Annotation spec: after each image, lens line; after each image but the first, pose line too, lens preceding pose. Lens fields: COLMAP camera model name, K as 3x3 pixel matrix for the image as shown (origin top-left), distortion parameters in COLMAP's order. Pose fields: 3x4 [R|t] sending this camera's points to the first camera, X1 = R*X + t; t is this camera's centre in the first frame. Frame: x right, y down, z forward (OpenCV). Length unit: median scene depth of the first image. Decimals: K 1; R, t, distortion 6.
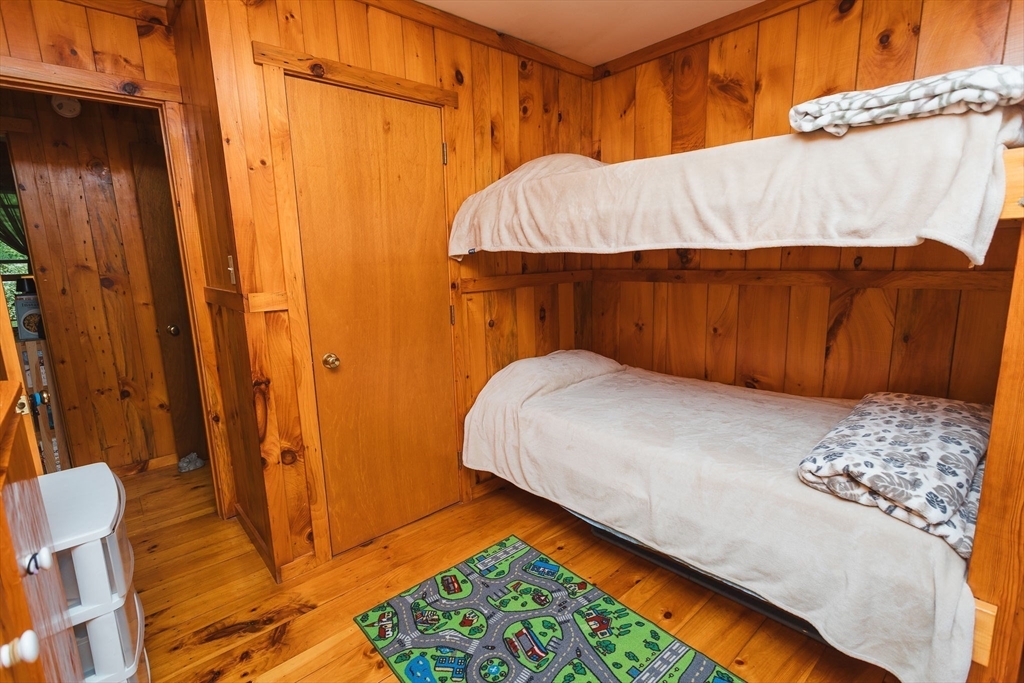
lens RADIAL K [[492.8, 0, 516.7], [0, 492.8, 344.7], [0, 0, 1]] dist [0.000049, 0.002996]
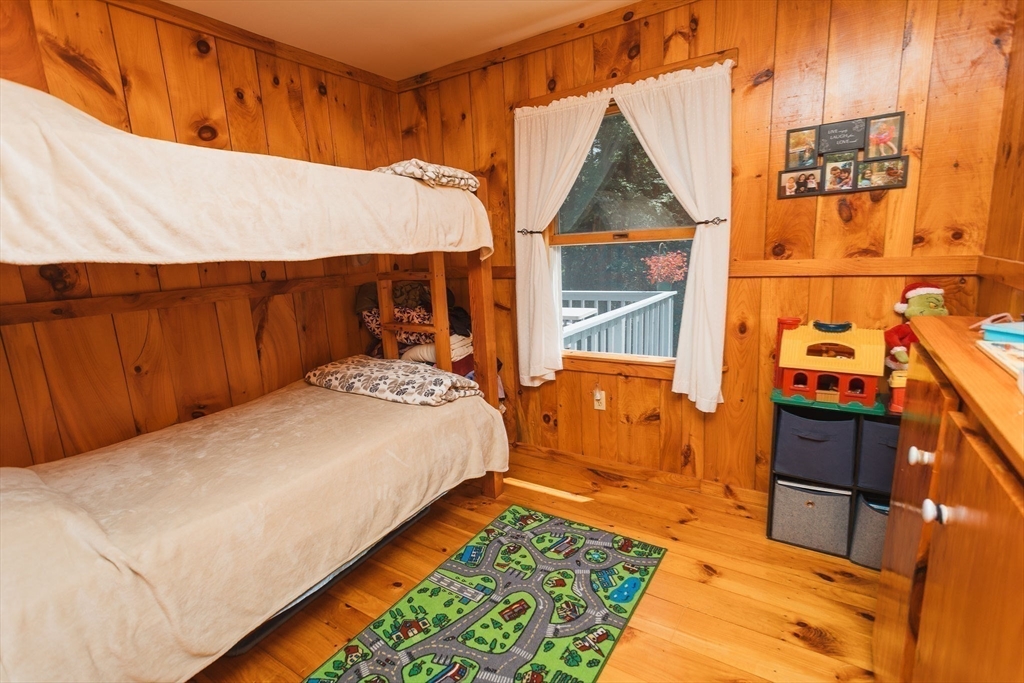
lens RADIAL K [[492.8, 0, 515.1], [0, 492.8, 340.2], [0, 0, 1]] dist [0.000049, 0.002996]
pose [[-0.287436, -0.126794, 0.949370, -0.800672], [0.231374, 0.952652, 0.197284, -0.137451], [-0.929434, 0.276366, -0.244489, 0.941004]]
